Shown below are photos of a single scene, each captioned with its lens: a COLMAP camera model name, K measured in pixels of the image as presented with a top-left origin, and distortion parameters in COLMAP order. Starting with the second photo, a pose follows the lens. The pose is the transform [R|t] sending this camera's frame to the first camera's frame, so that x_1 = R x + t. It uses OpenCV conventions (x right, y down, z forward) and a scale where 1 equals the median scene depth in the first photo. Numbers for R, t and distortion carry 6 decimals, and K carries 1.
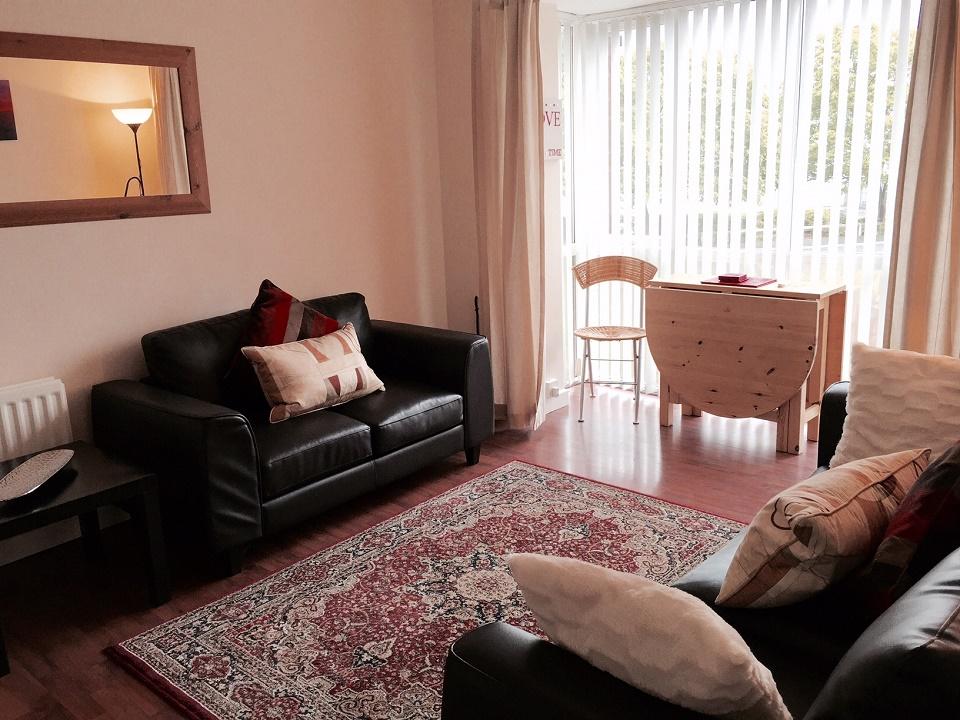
lens RADIAL K [[821.7, 0, 480.0], [0, 821.7, 360.0], [0, 0, 1]] dist [0.063805, 0.001608]
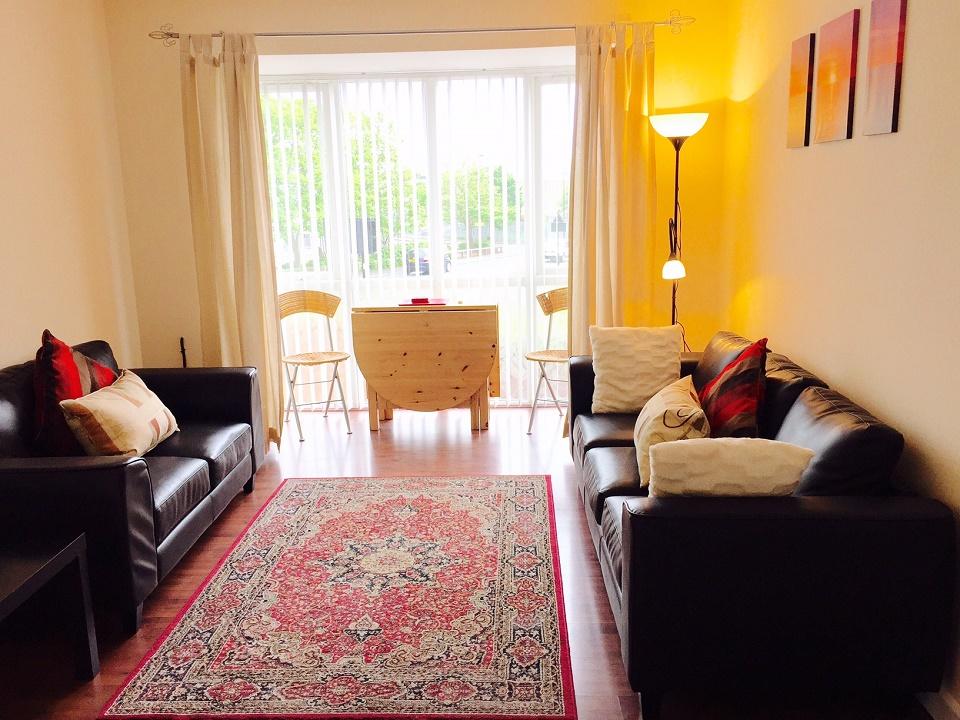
lens RADIAL K [[821.7, 0, 480.0], [0, 821.7, 360.0], [0, 0, 1]] dist [0.063805, 0.001608]
pose [[0.771647, -0.112407, 0.626040, -0.500733], [0.149454, 0.988746, -0.006683, 0.015071], [-0.618243, 0.098721, 0.779762, -0.016121]]
